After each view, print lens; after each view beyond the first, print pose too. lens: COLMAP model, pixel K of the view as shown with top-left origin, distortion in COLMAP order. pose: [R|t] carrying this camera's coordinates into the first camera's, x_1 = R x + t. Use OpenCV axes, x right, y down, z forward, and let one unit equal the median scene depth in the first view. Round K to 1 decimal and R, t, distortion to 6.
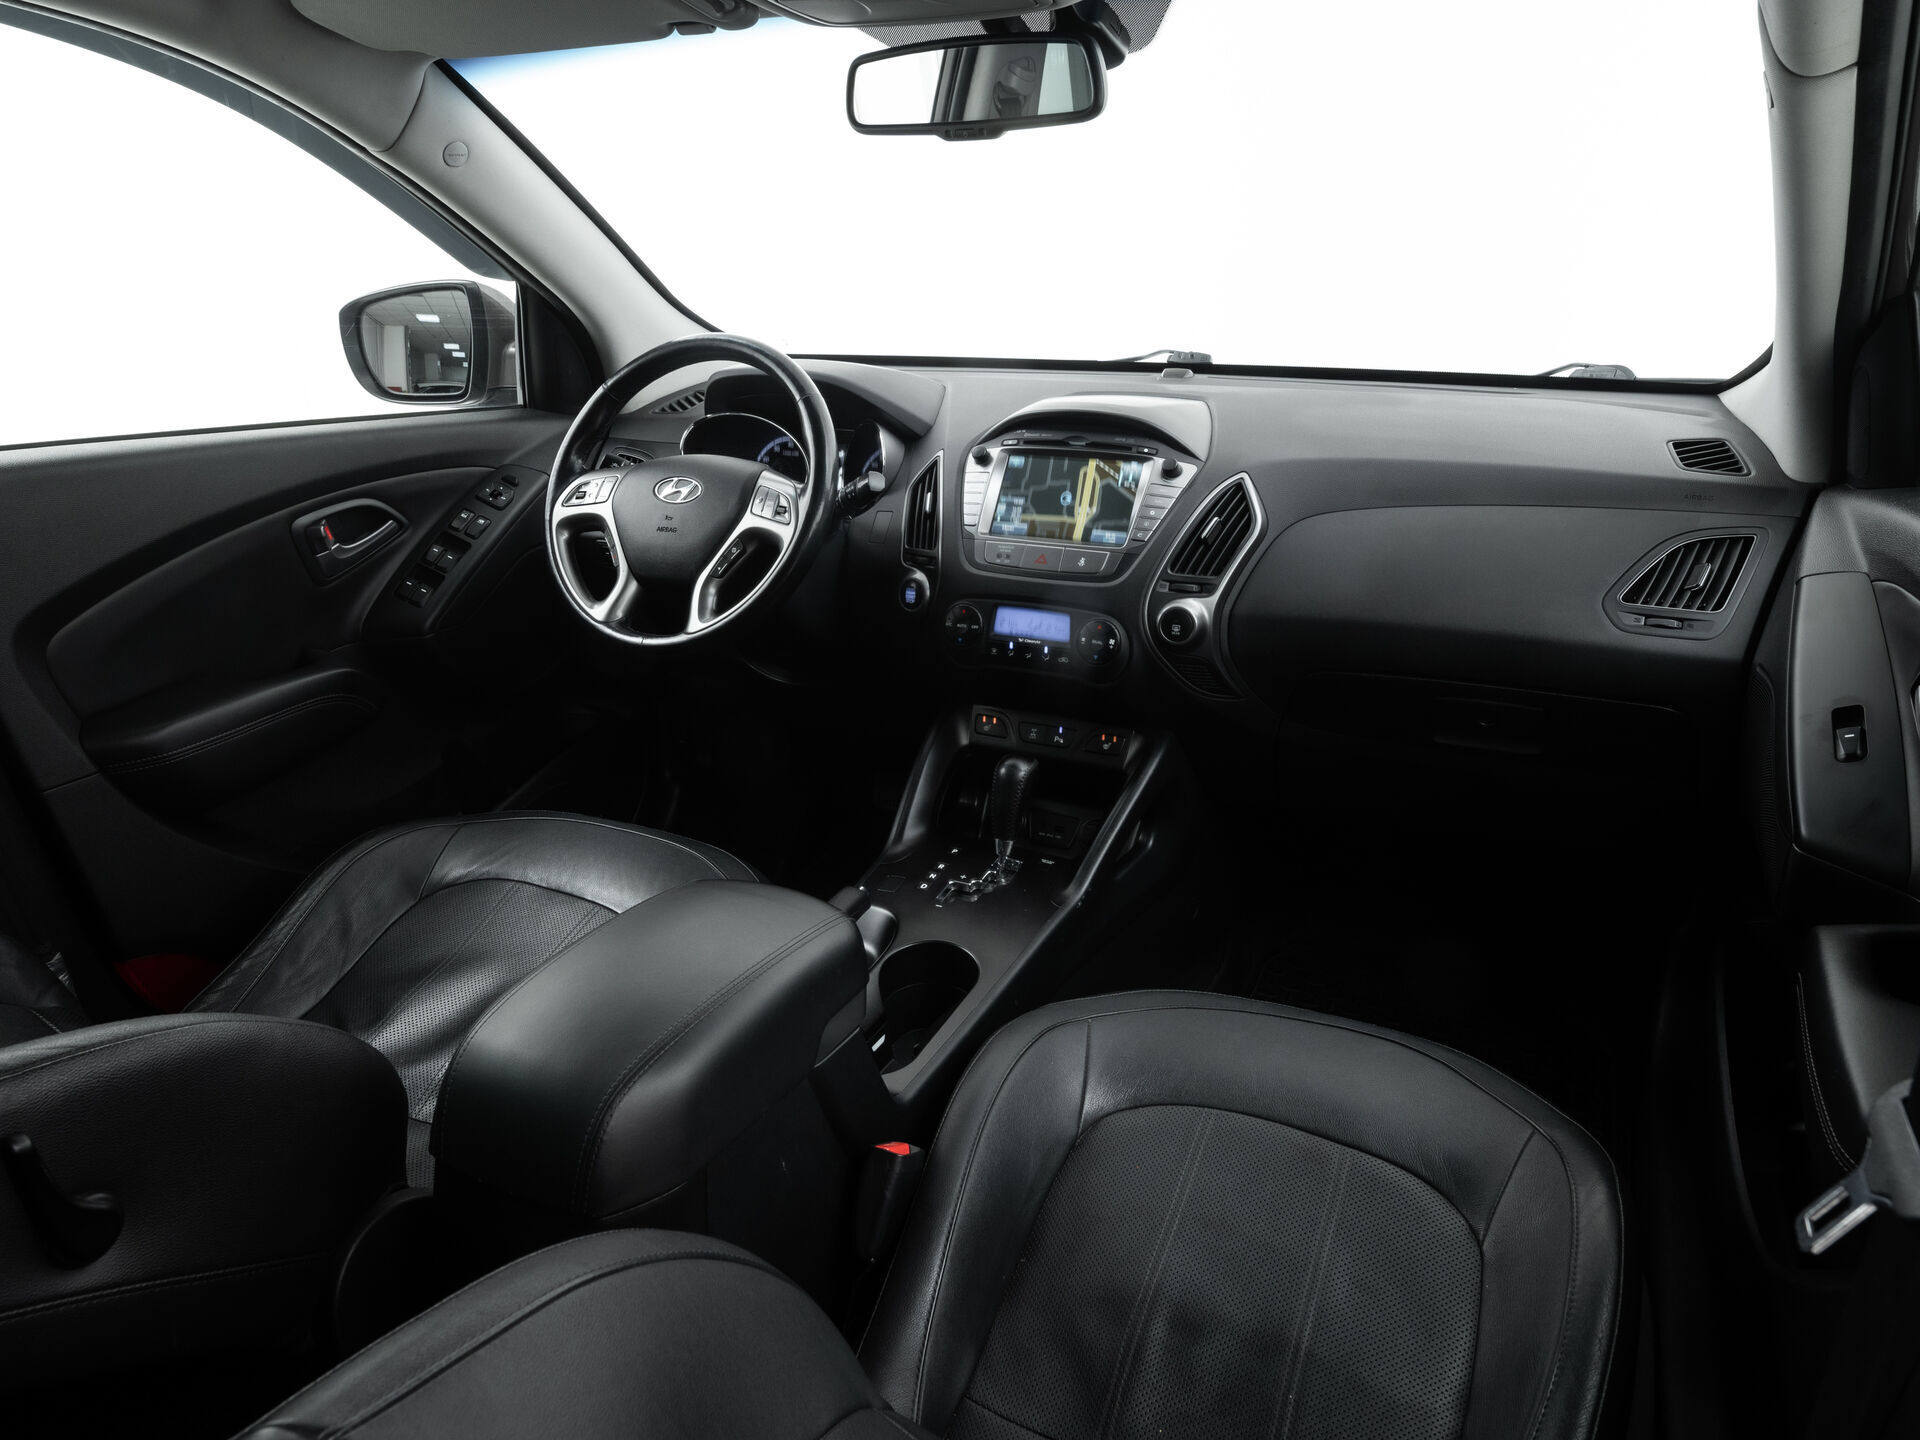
lens RADIAL K [[1292.0, 0, 960.0], [0, 1292.0, 720.0], [0, 0, 1]] dist [-0.019636, 0.000109]
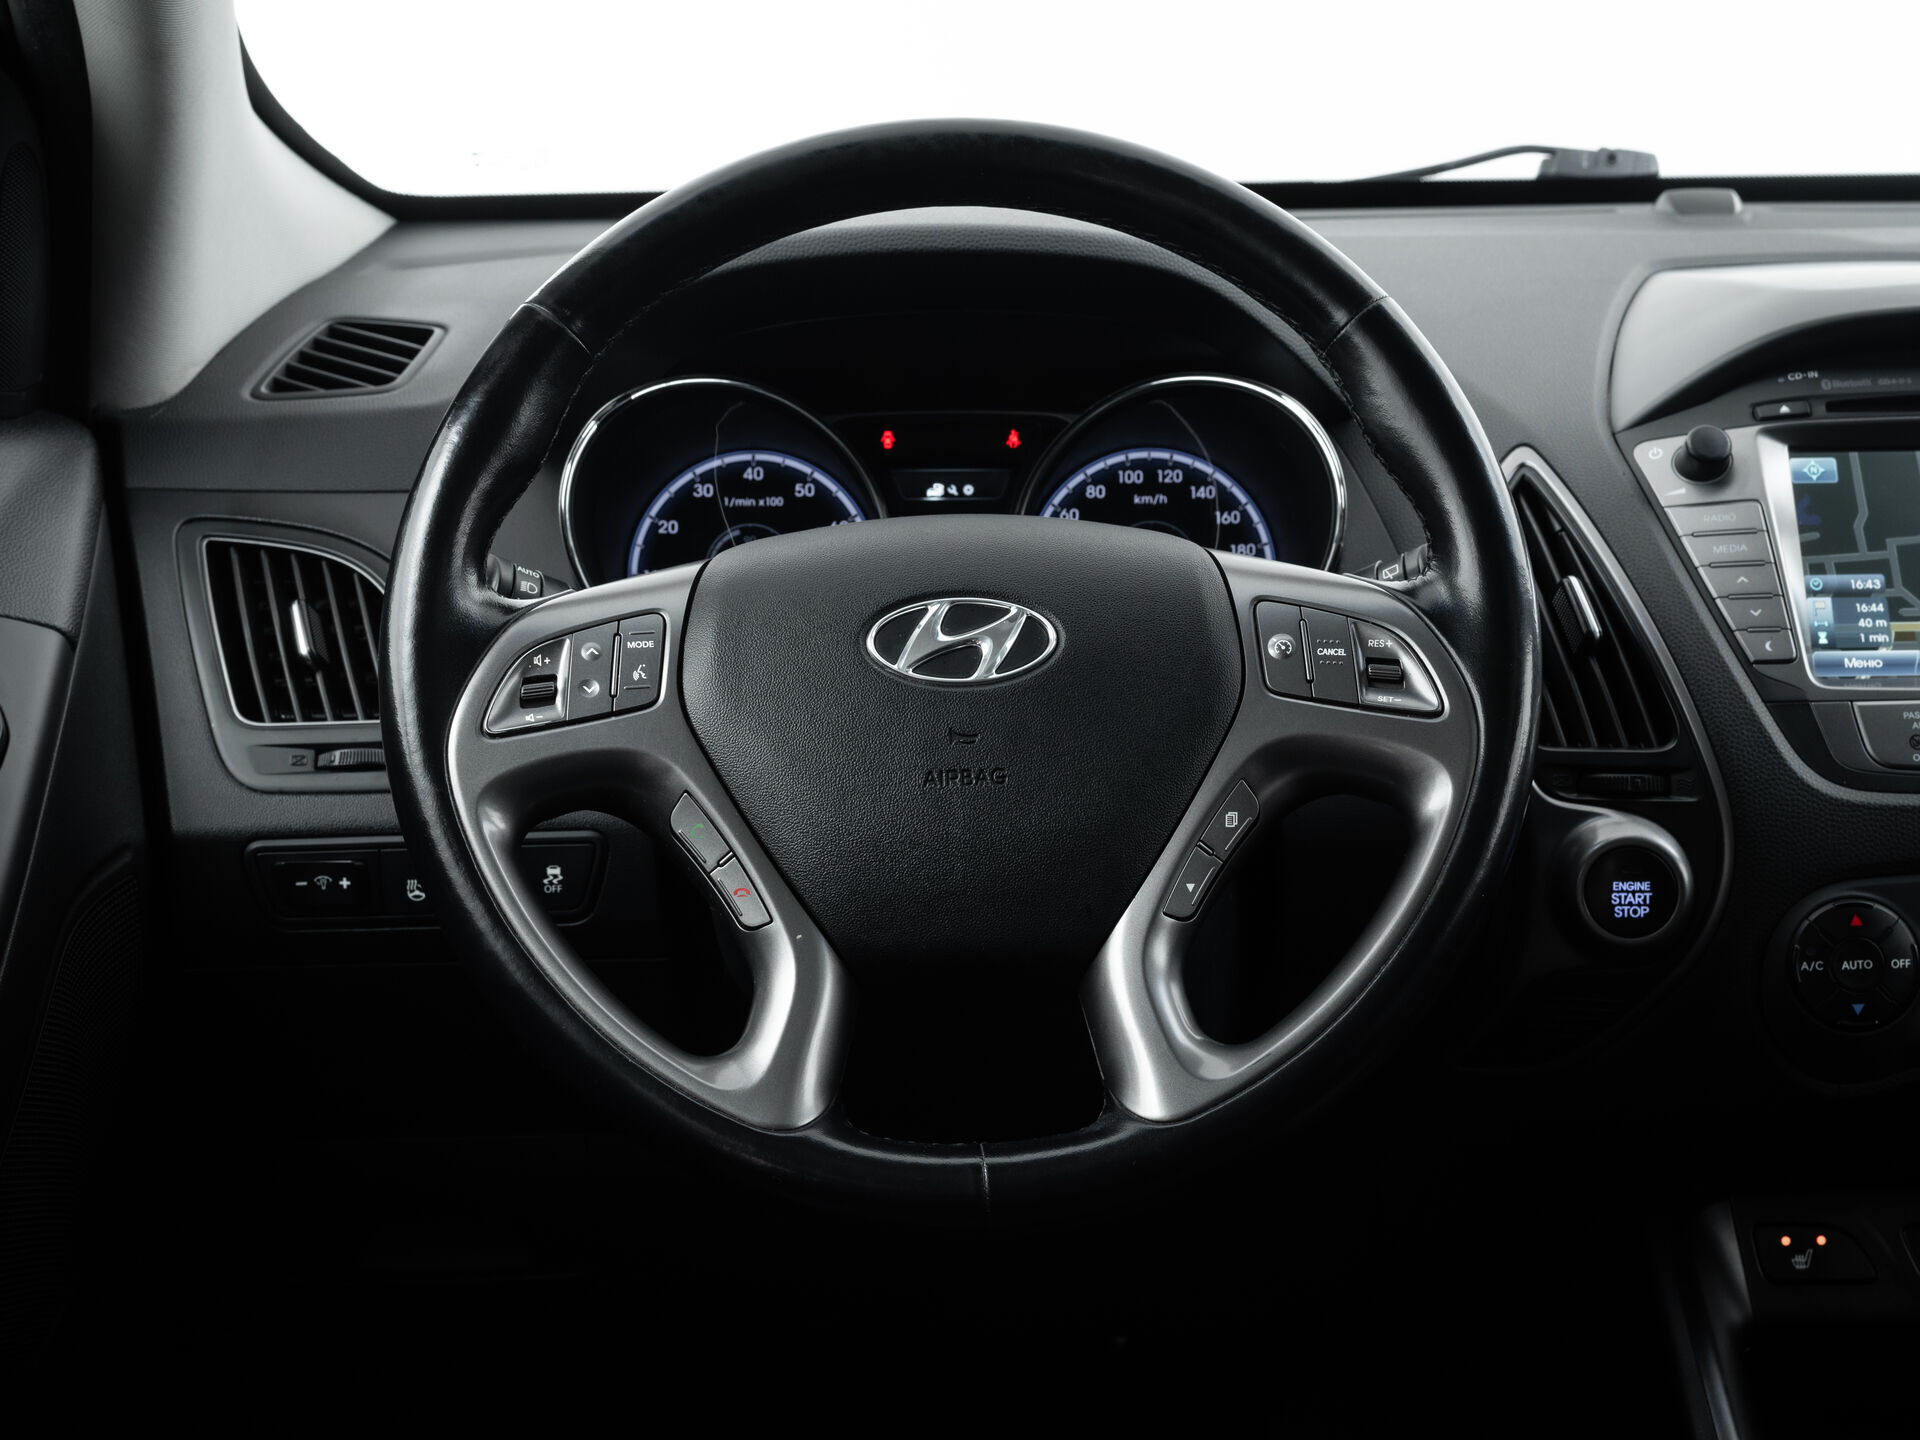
lens RADIAL K [[3247.7, 0, 960.0], [0, 3247.7, 720.0], [0, 0, 1]] dist [-0.000939, 0.121823]
pose [[0.893241, -0.105857, 0.436938, -0.543243], [0.155177, 0.984750, -0.078656, -0.102396], [-0.421948, 0.138061, 0.896046, 0.341588]]
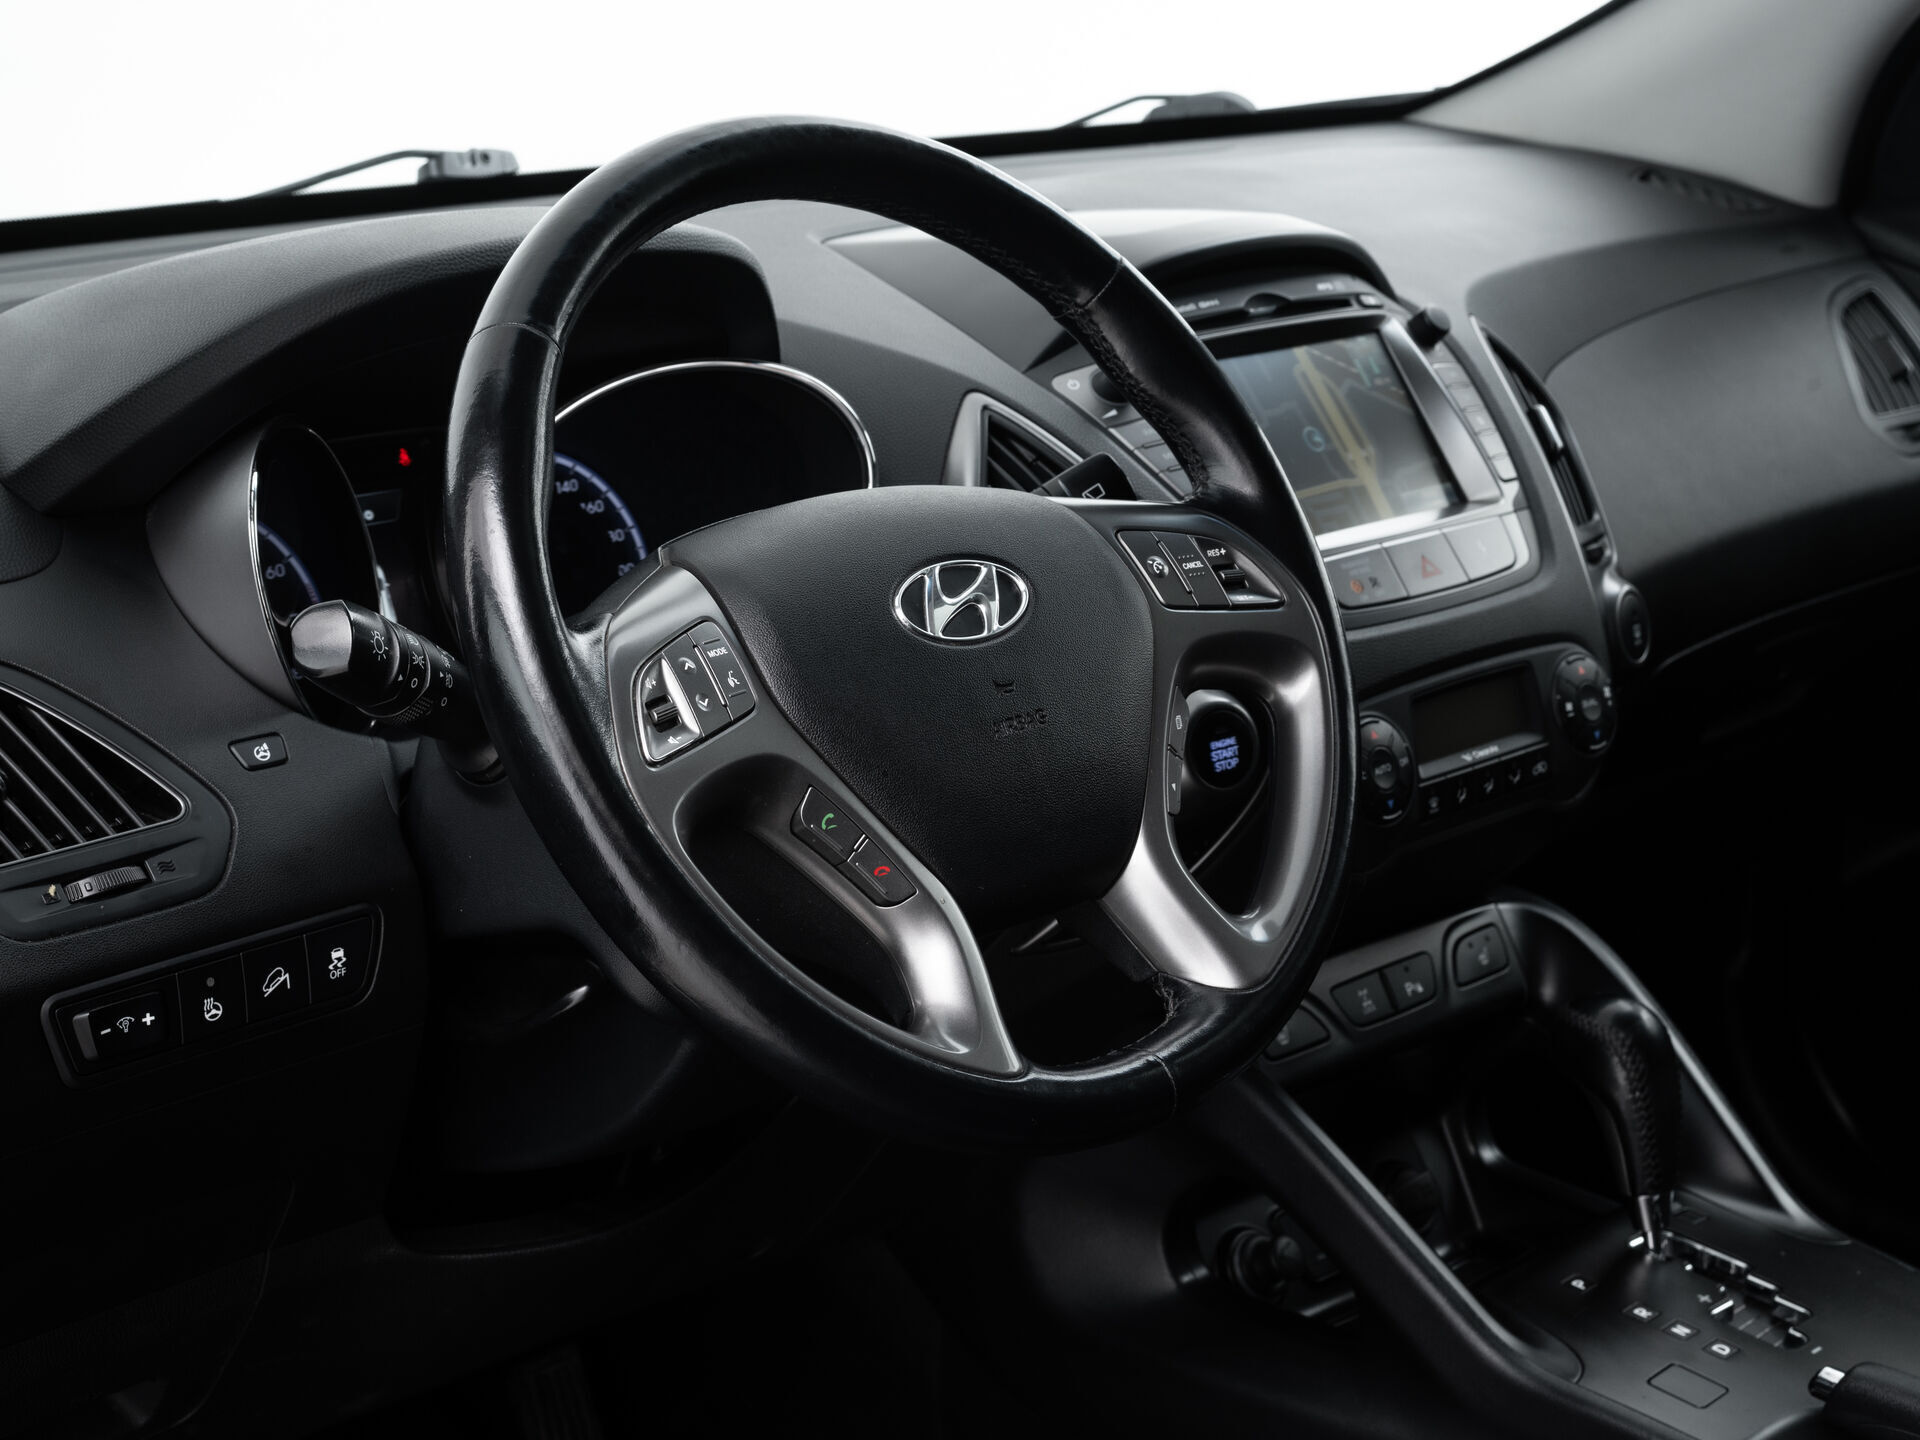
lens RADIAL K [[3247.7, 0, 960.0], [0, 3247.7, 720.0], [0, 0, 1]] dist [-0.000939, 0.121823]
pose [[0.322983, -0.224977, 0.919275, -0.939462], [0.343943, 0.932822, 0.107449, -0.234828], [-0.881694, 0.281474, 0.378665, 0.714982]]
